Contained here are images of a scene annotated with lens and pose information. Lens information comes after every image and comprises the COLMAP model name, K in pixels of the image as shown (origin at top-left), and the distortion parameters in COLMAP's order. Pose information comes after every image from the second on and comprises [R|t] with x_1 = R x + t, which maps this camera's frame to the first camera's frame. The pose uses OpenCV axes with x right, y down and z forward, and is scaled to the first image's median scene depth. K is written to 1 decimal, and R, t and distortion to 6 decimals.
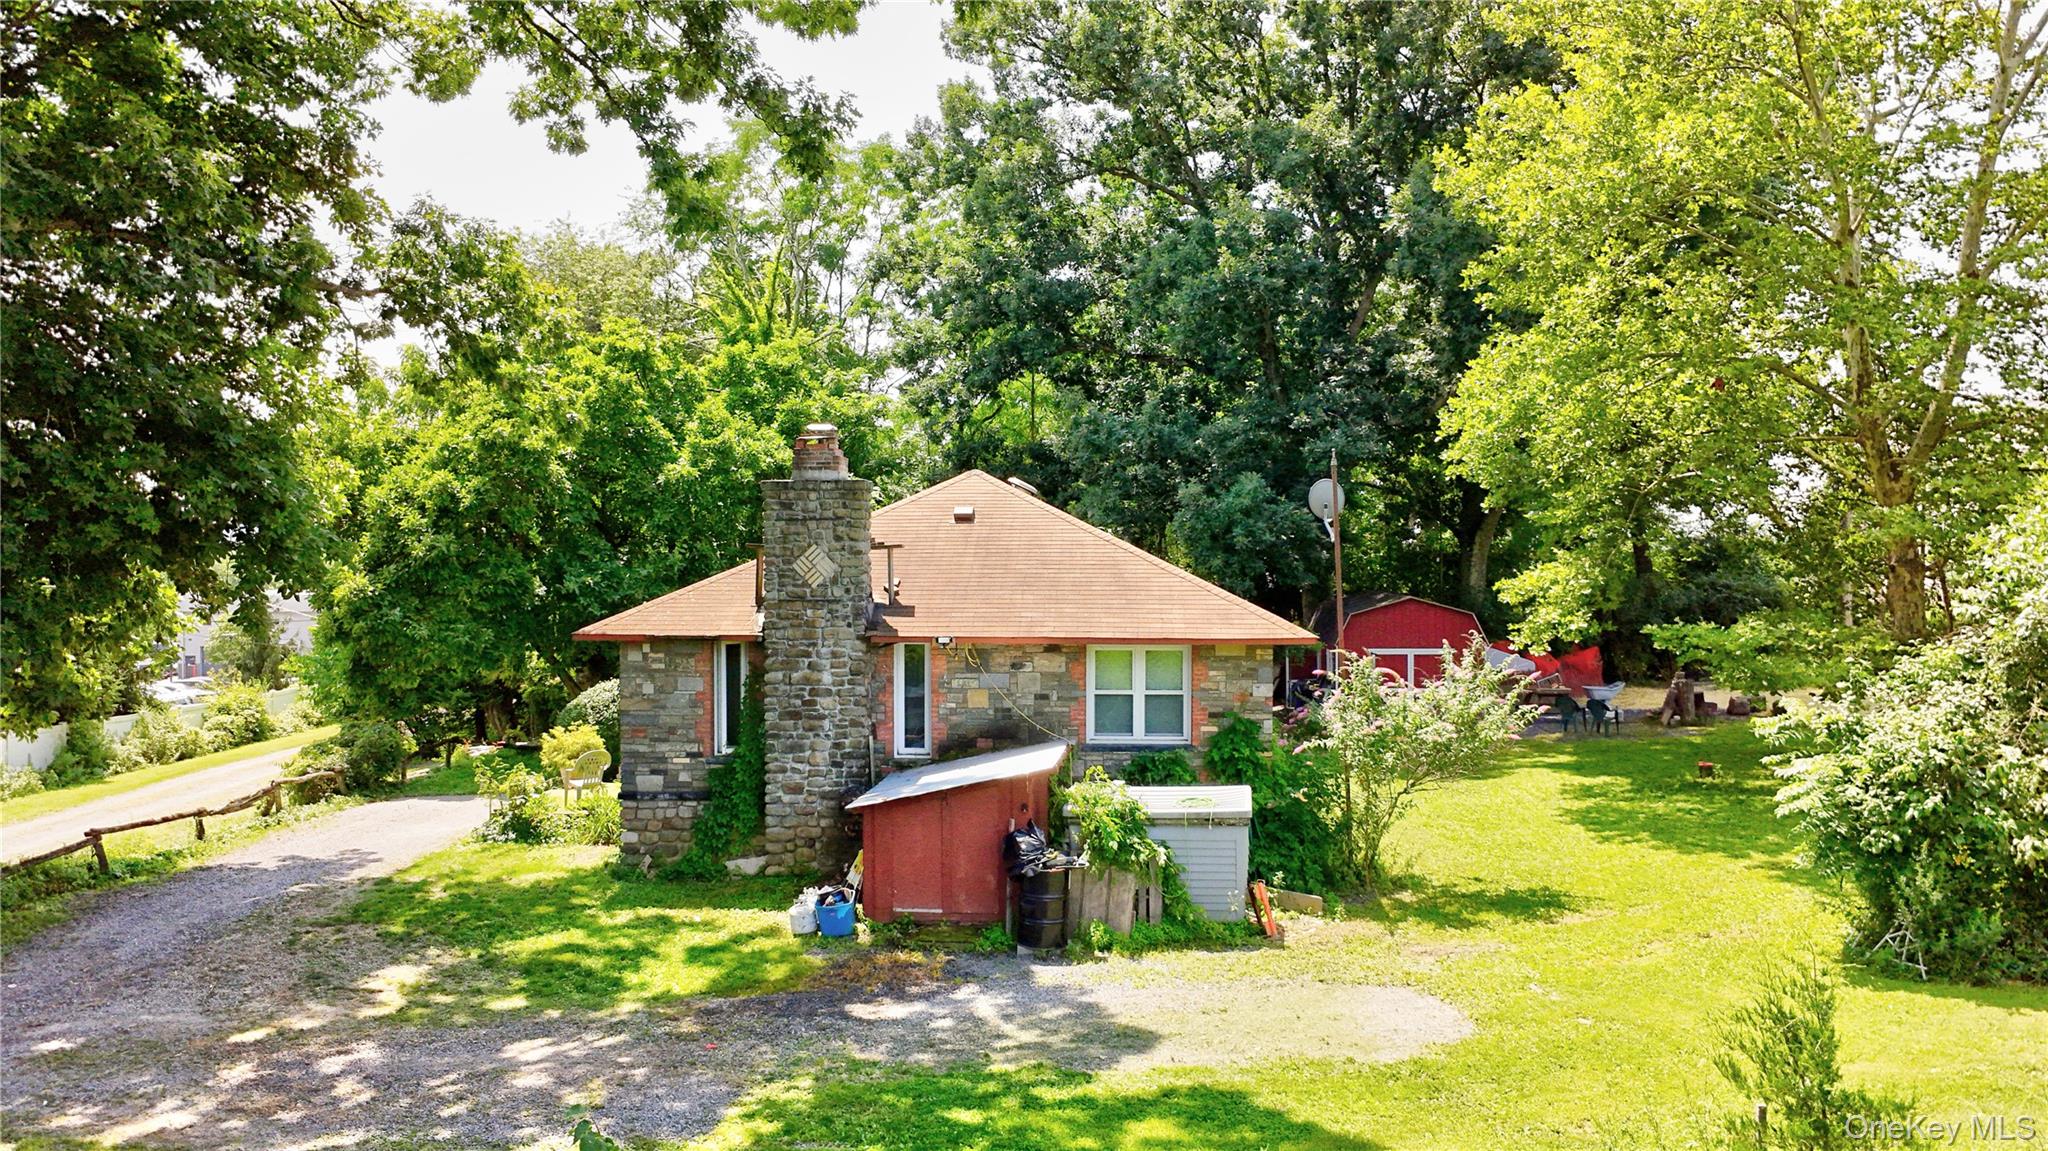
lens RADIAL K [[1504.6, 0, 1029.0], [0, 1504.6, 577.5], [0, 0, 1]] dist [-0.038385, 0.009930]
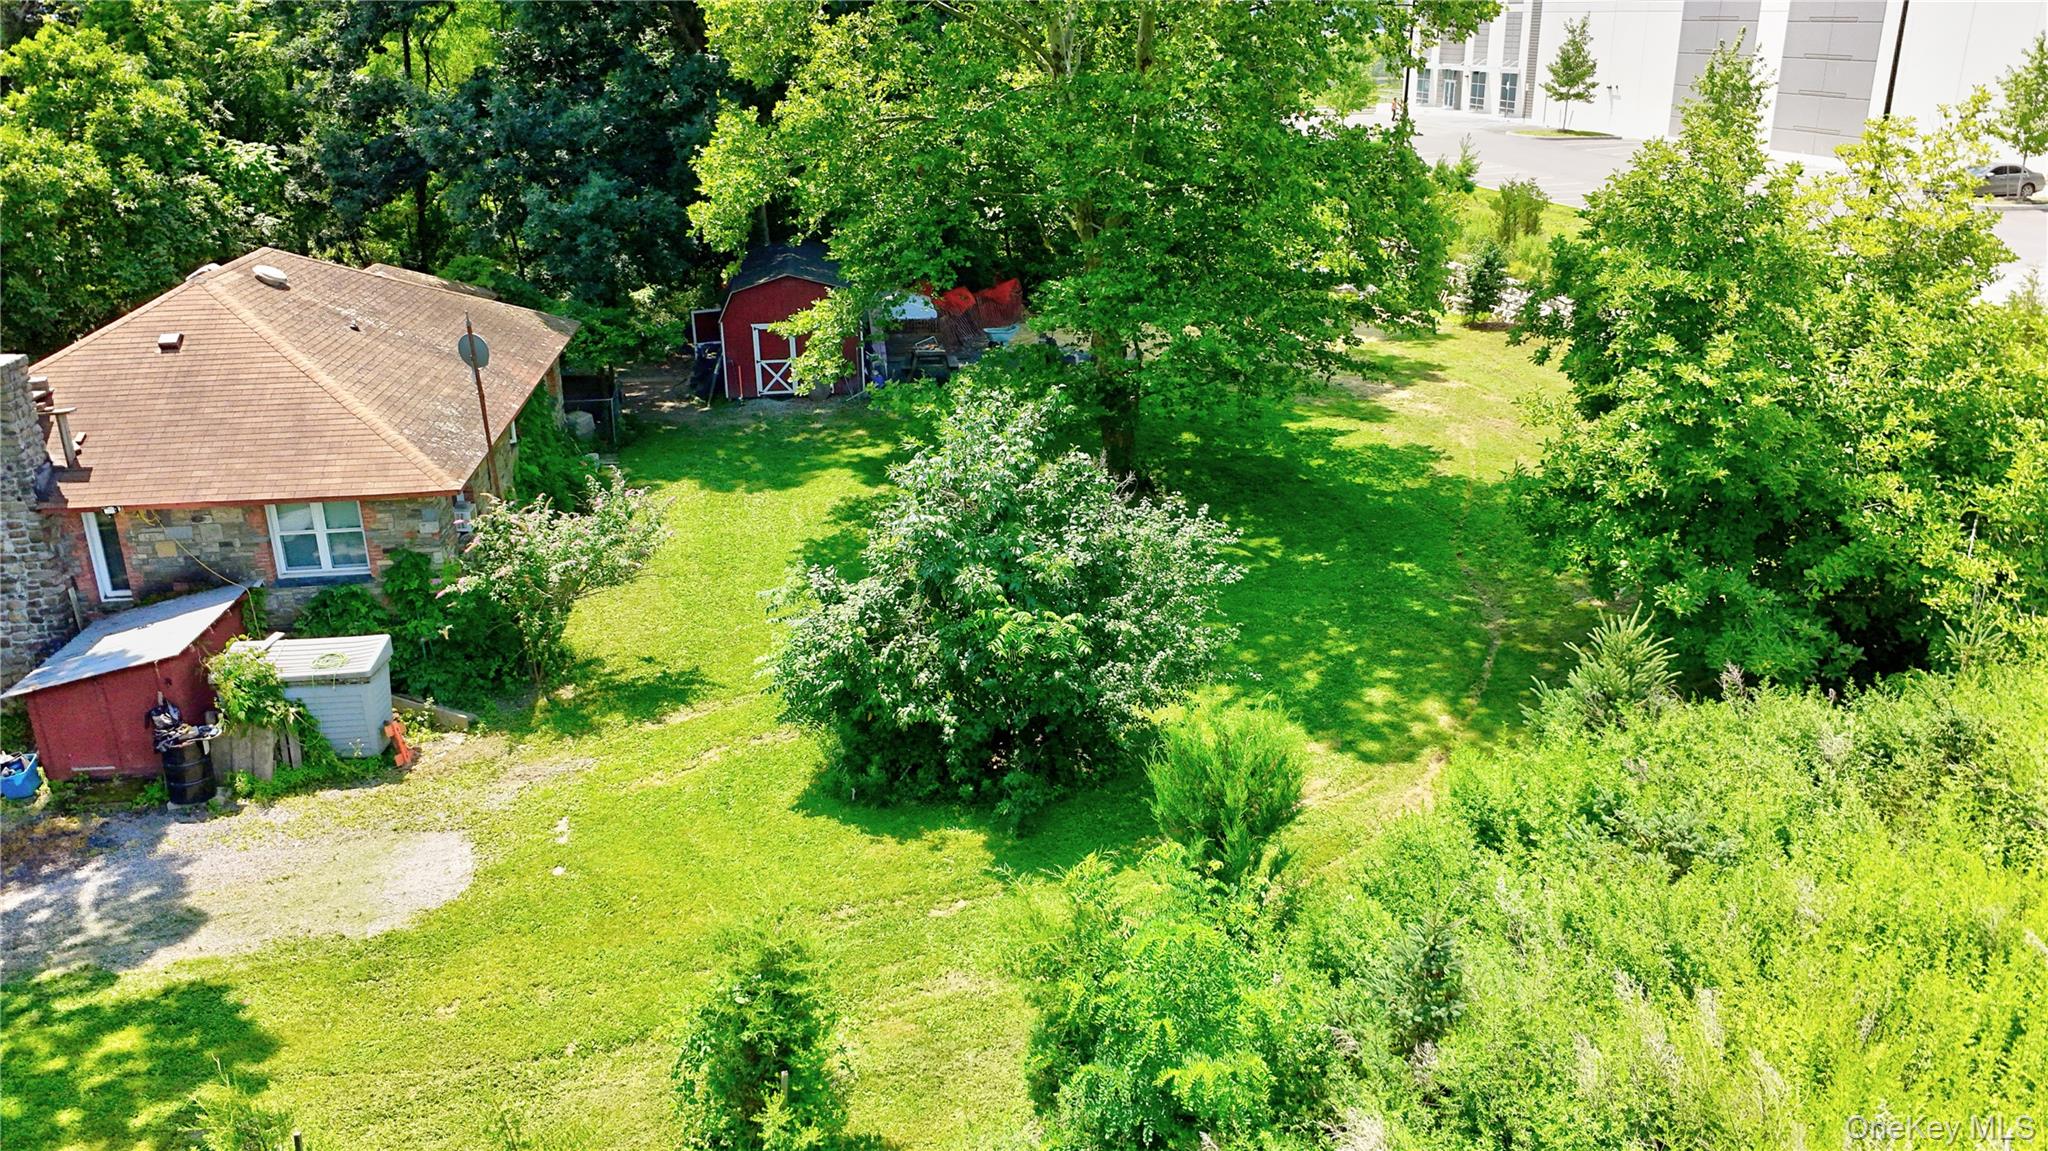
lens RADIAL K [[1504.6, 0, 1024.3], [0, 1504.6, 579.7], [0, 0, 1]] dist [-0.038385, 0.009930]
pose [[0.979410, -0.077157, 0.186555, 0.435508], [0.009054, 0.939941, 0.341216, -0.306128], [-0.201678, -0.332501, 0.921287, -0.161709]]
